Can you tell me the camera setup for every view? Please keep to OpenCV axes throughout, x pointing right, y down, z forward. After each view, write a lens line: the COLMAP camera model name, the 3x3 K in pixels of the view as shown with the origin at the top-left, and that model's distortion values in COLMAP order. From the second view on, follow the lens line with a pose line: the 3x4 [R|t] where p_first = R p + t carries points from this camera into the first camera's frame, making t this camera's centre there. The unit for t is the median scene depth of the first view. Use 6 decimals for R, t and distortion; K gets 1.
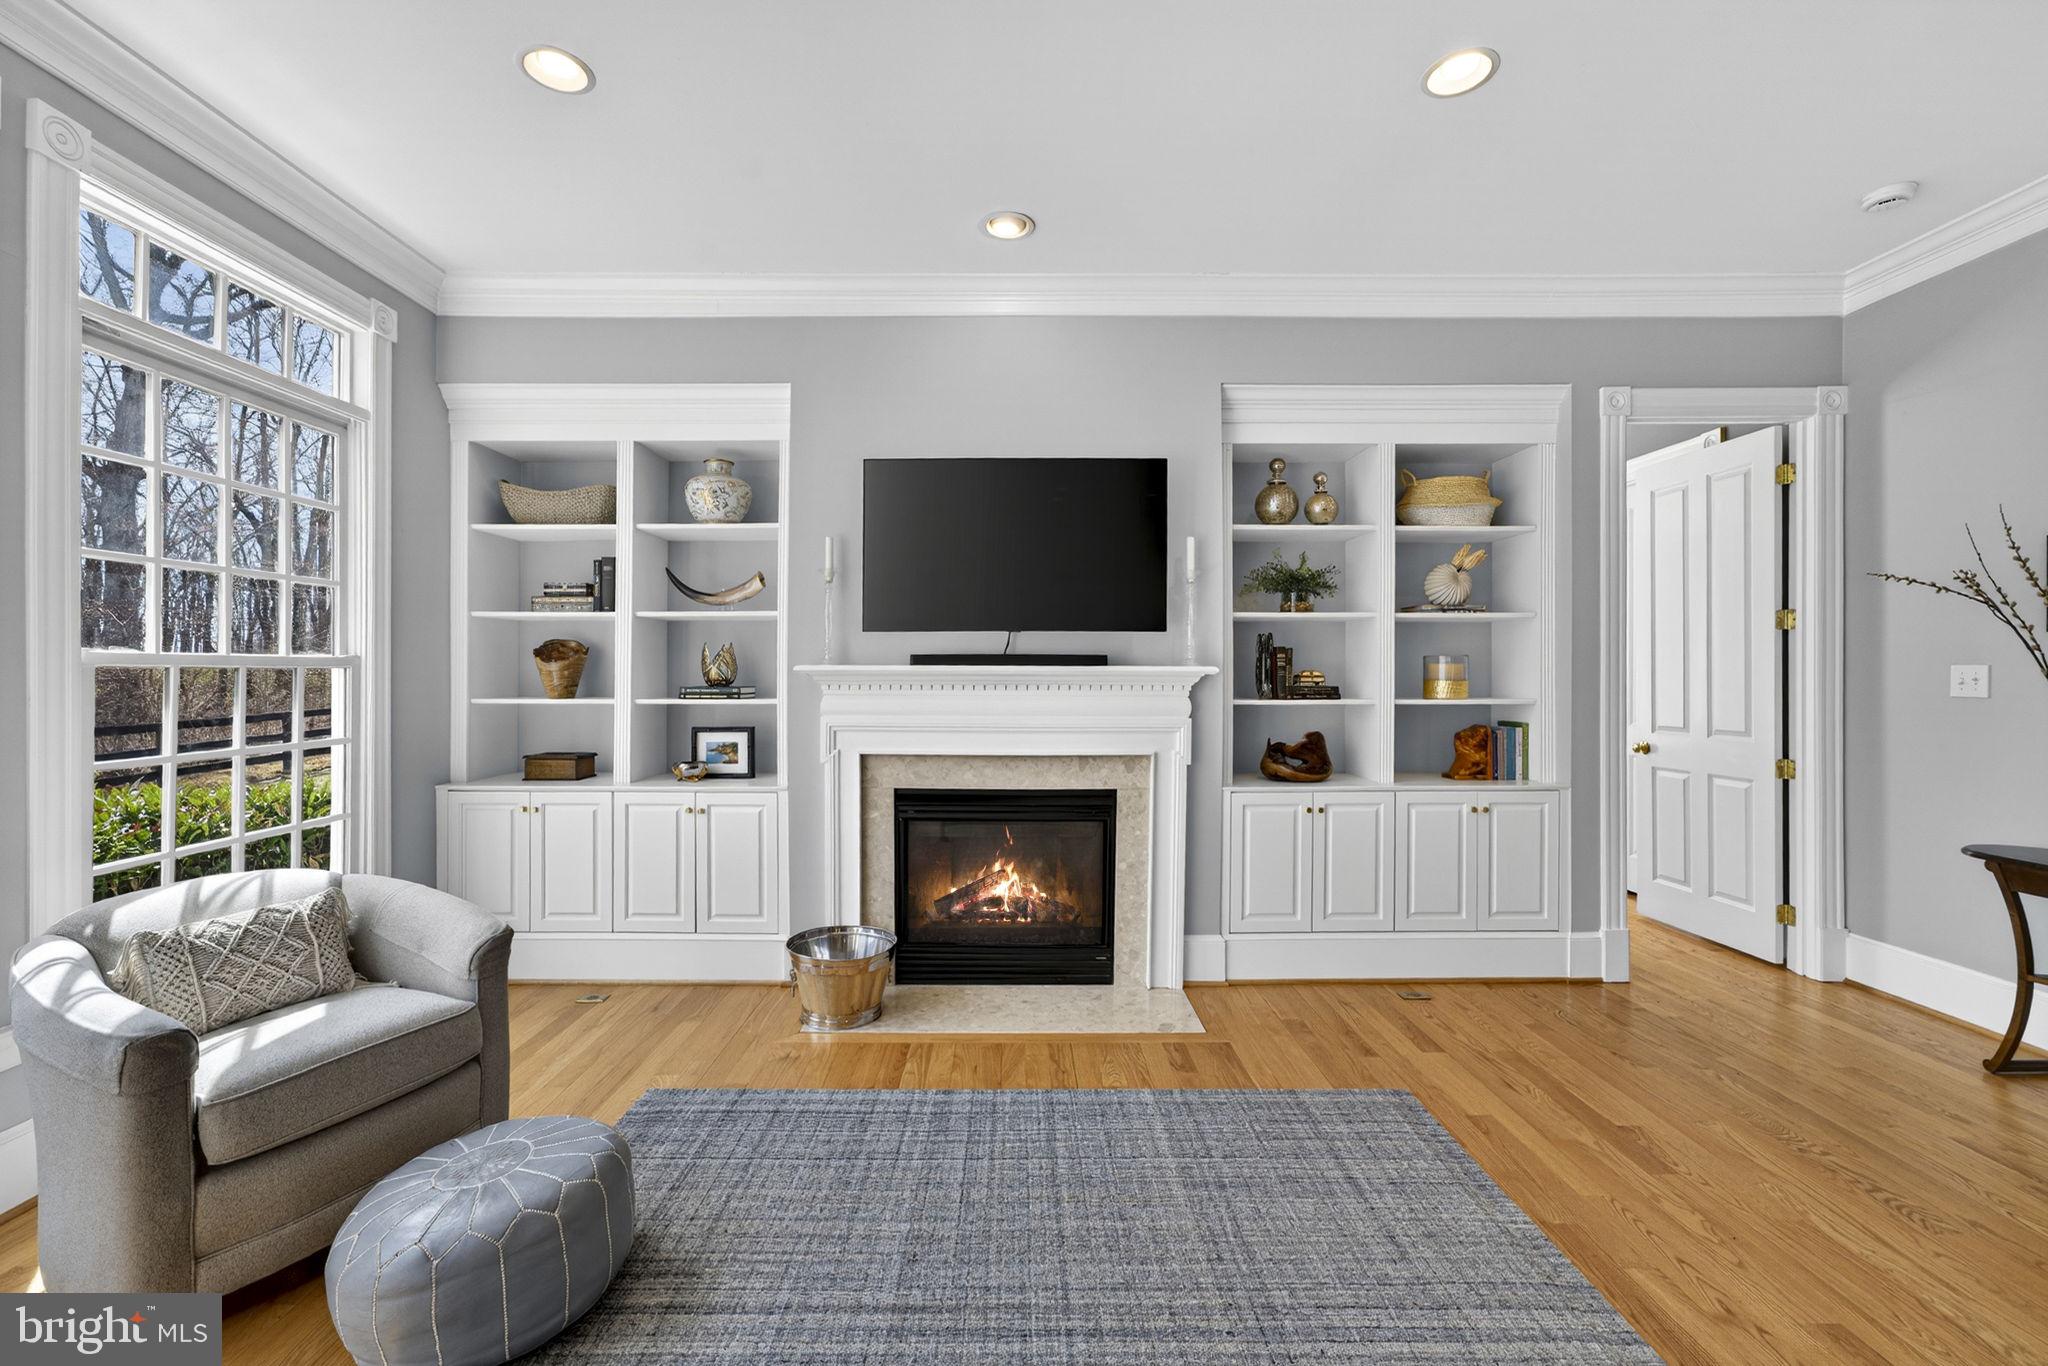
lens RADIAL K [[817.5, 0, 1024.0], [0, 817.5, 683.0], [0, 0, 1]] dist [-0.030711, -0.000081]
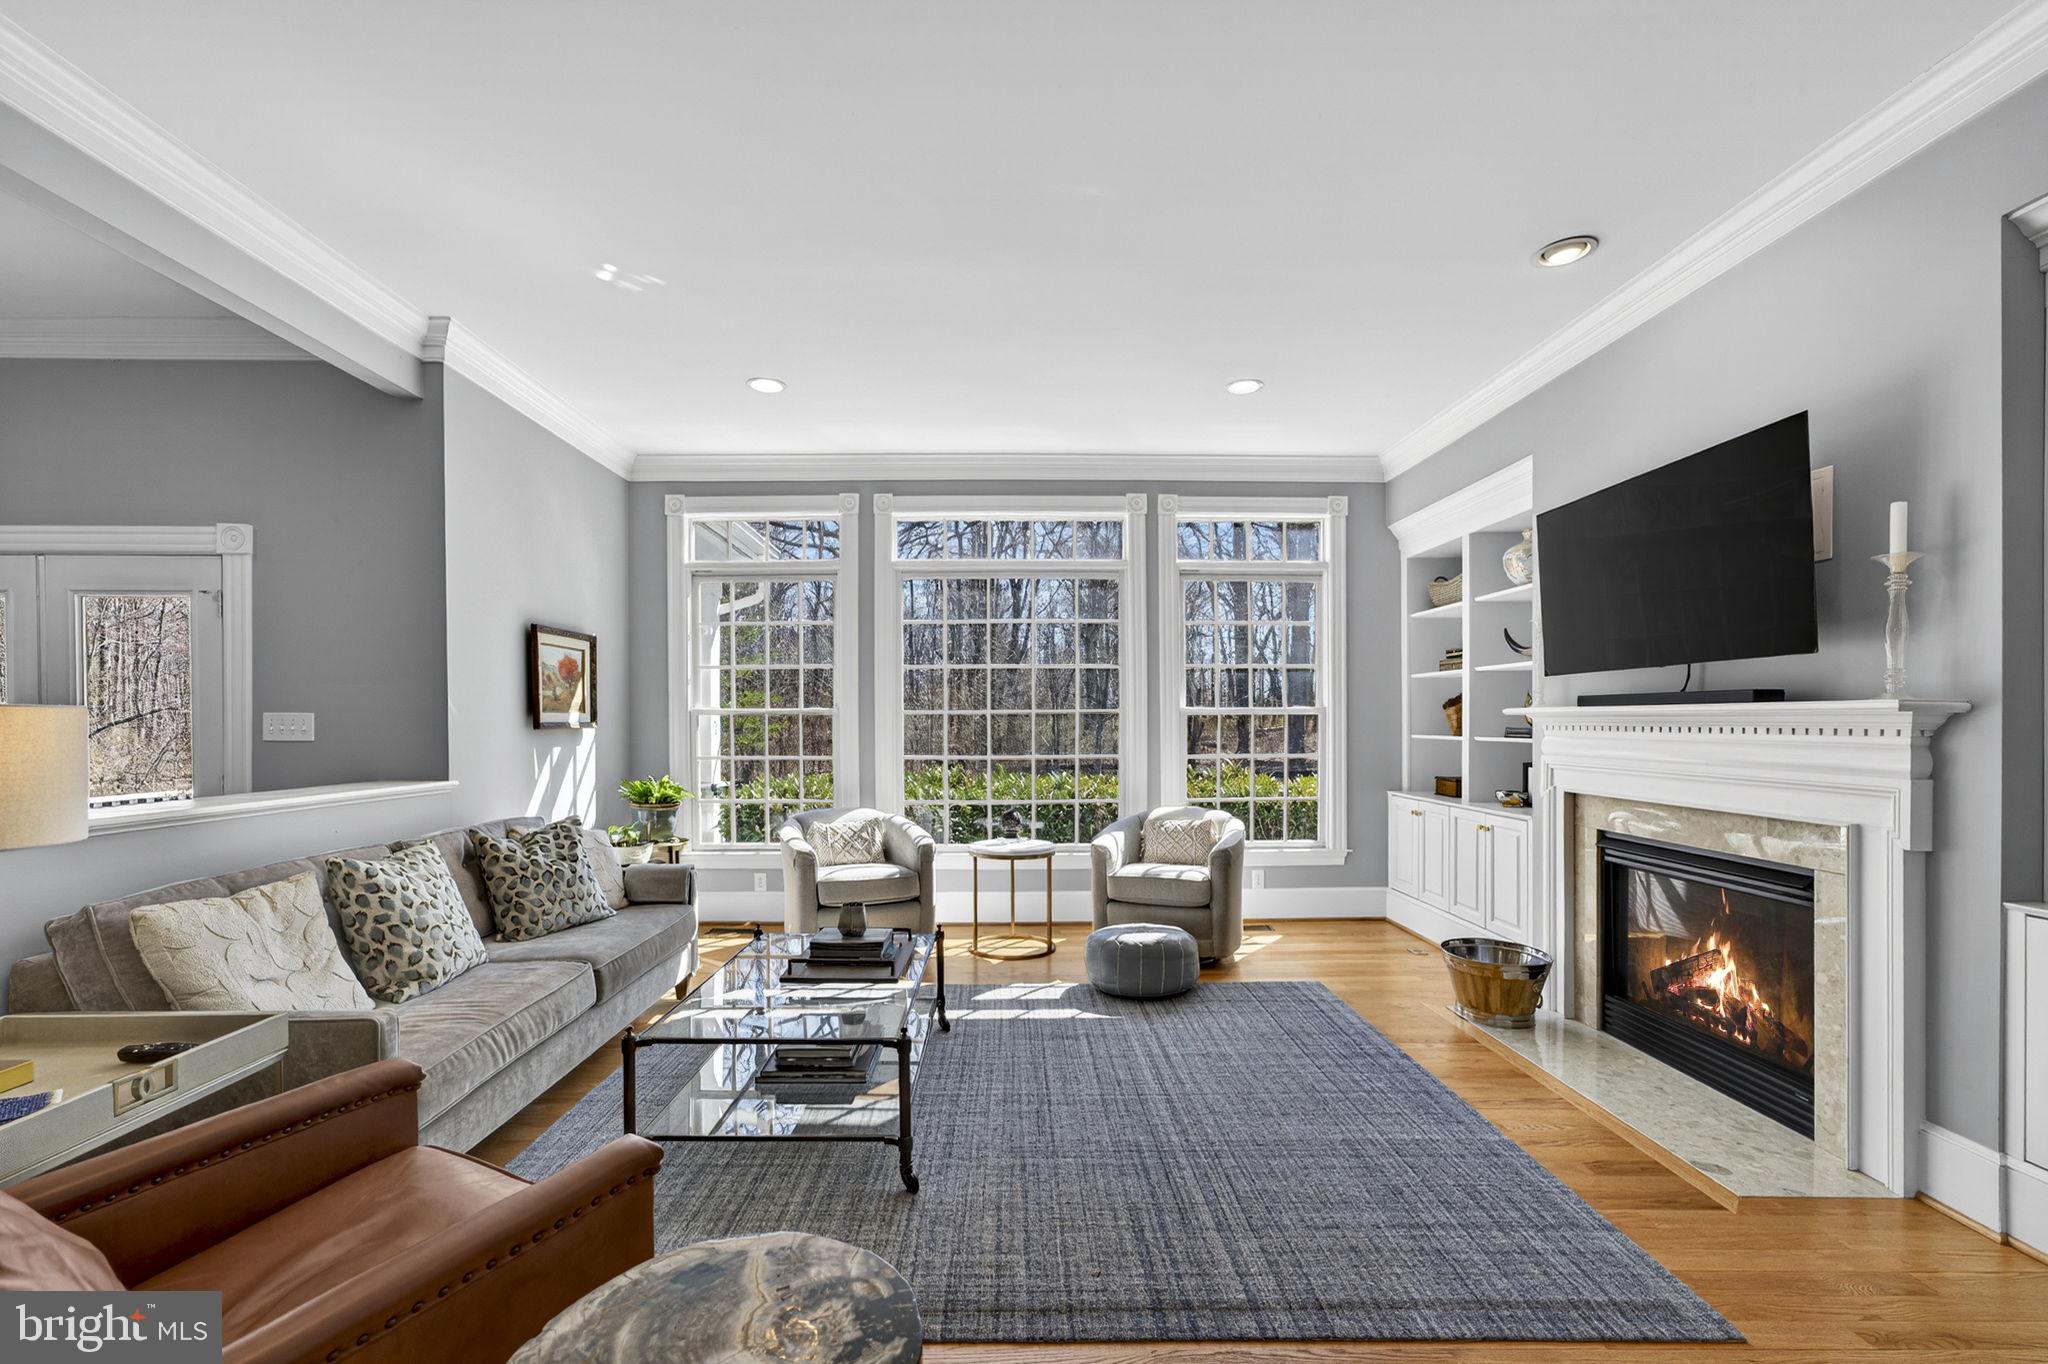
lens RADIAL K [[889.8, 0, 1062.0], [0, 889.8, 703.2], [0, 0, 1]] dist [-0.007983, -0.000622]
pose [[0.045469, -0.021716, -0.998730, 0.902533], [0.002805, 0.999763, -0.021611, -0.003897], [0.998962, -0.001819, 0.045519, 0.303918]]
